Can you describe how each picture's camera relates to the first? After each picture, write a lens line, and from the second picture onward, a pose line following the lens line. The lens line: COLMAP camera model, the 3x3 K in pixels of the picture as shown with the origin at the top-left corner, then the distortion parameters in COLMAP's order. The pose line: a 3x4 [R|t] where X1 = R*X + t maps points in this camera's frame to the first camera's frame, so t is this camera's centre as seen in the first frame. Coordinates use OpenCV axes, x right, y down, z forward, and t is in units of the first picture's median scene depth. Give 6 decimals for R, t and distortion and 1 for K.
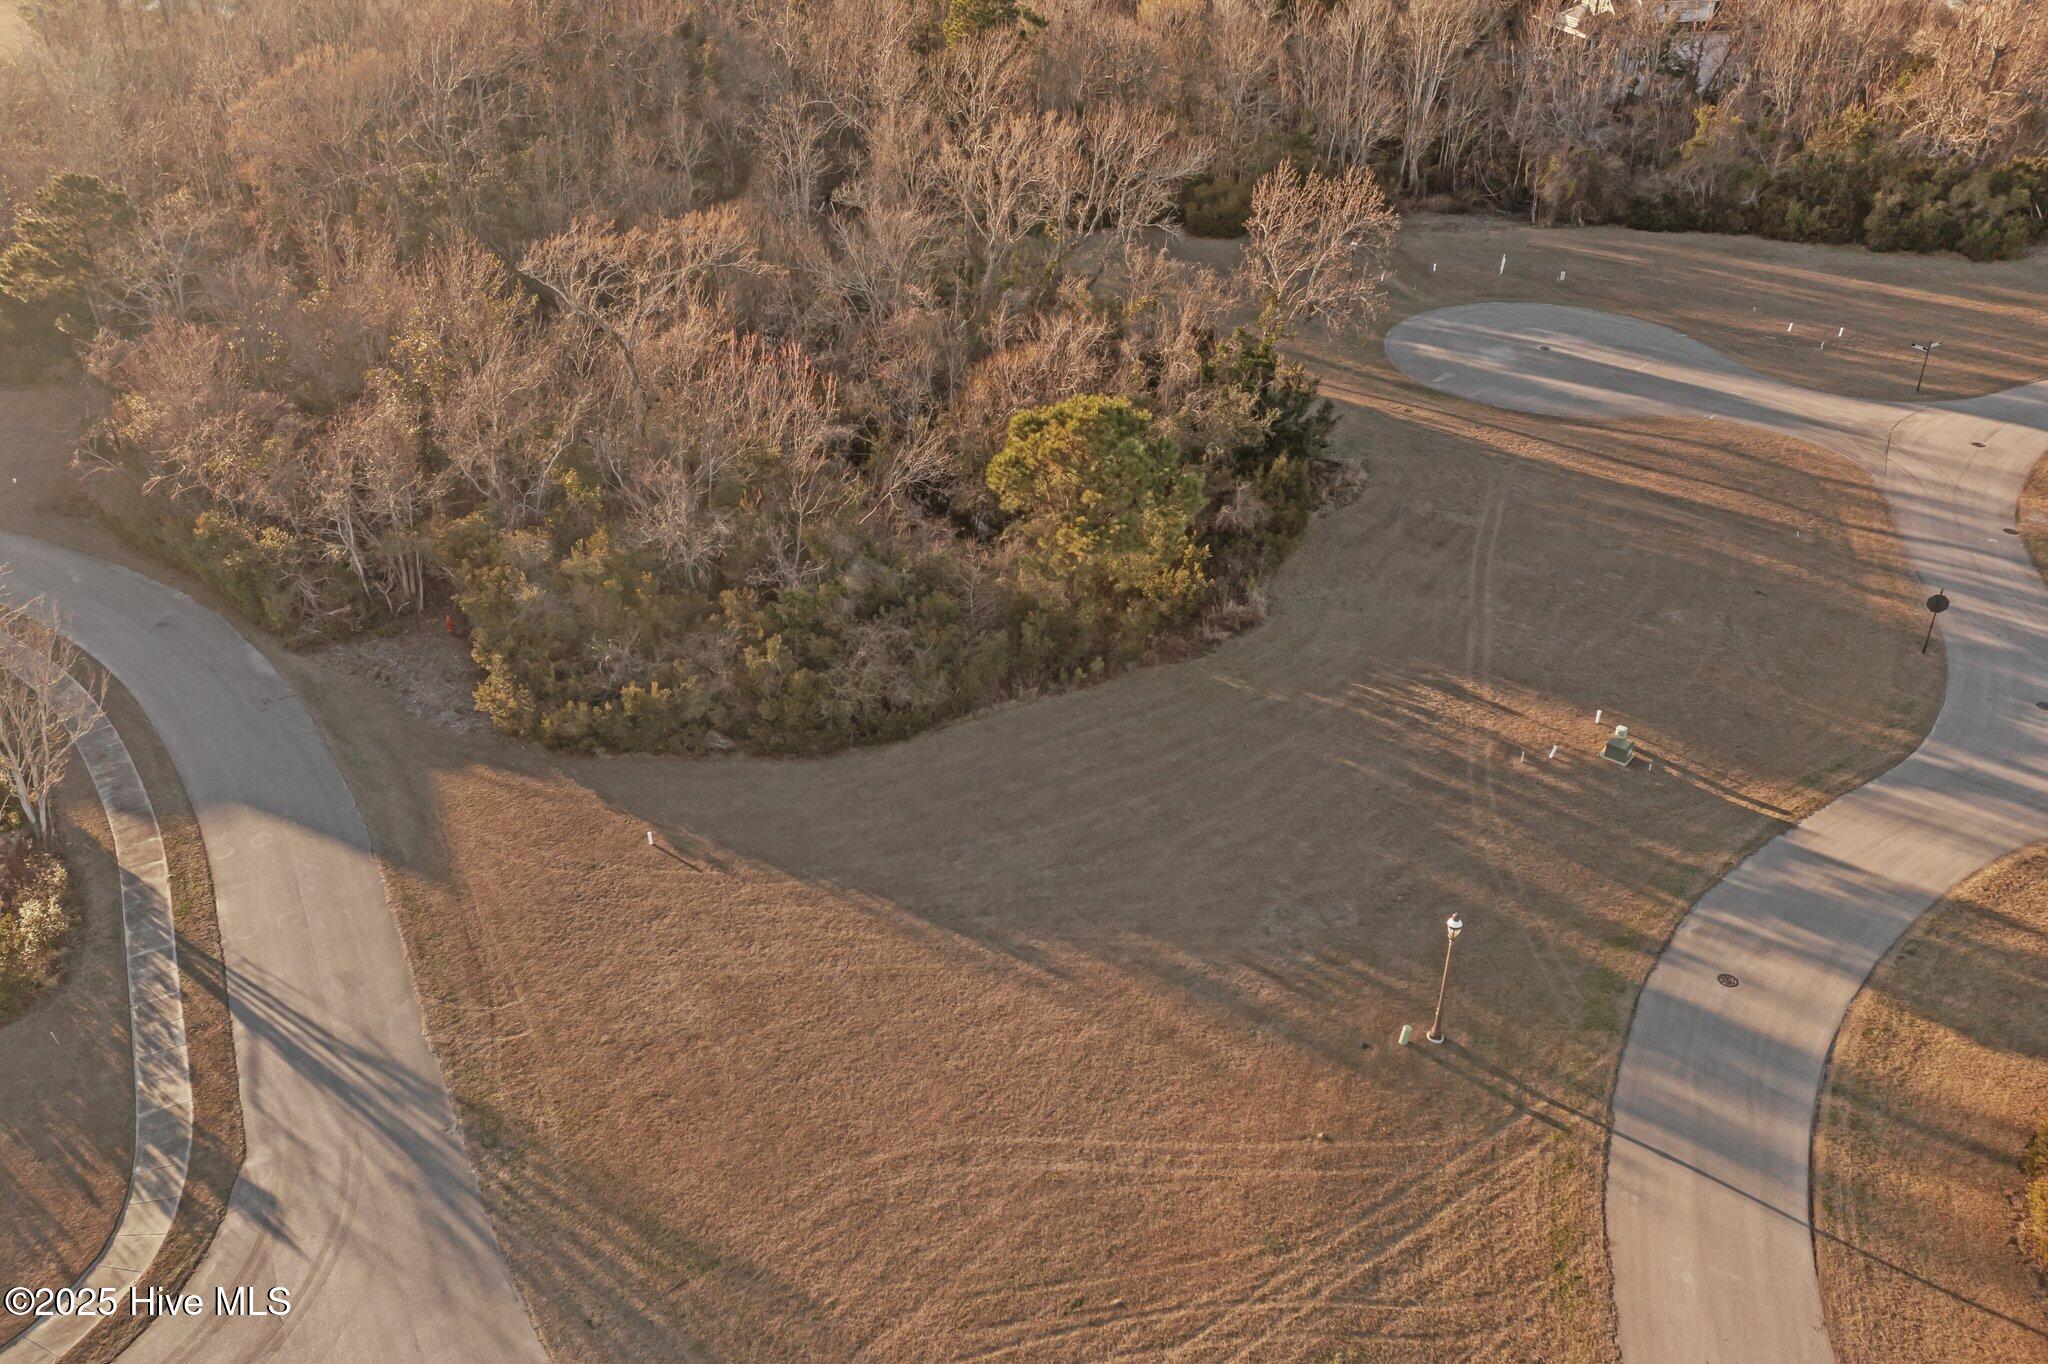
lens RADIAL K [[1581.2, 0, 1017.9], [0, 1581.2, 681.7], [0, 0, 1]] dist [-0.001845, 0.002687]
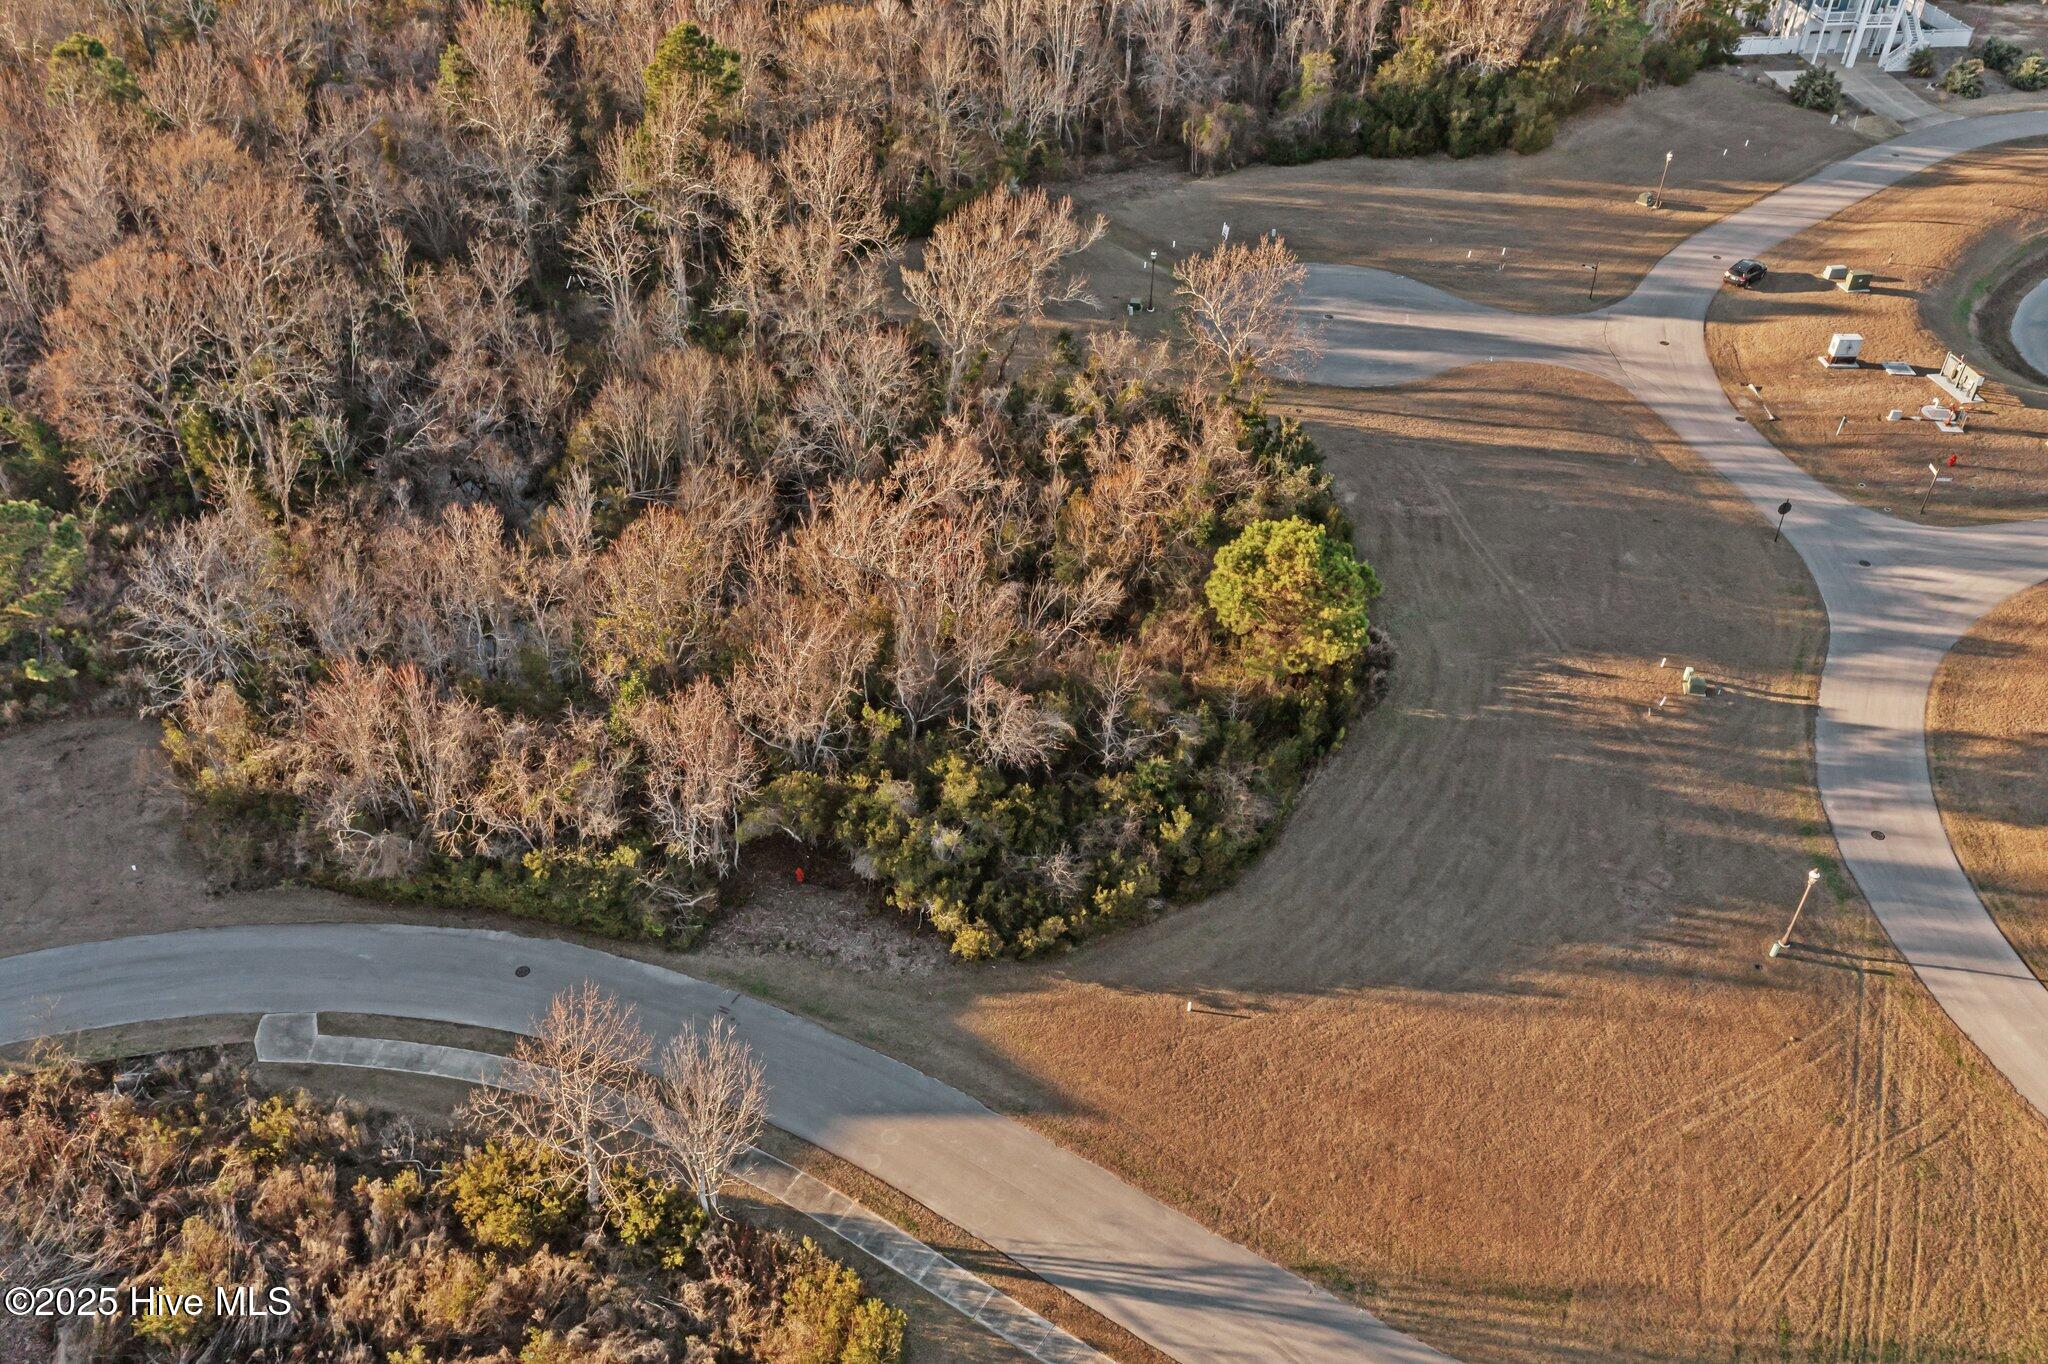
lens RADIAL K [[1618.5, 0, 1014.1], [0, 1618.5, 680.8], [0, 0, 1]] dist [-0.006326, 0.005350]
pose [[0.874942, -0.295513, 0.383598, -0.695543], [0.245609, 0.953554, 0.174387, -0.358683], [-0.417315, -0.058363, 0.906886, -0.047061]]
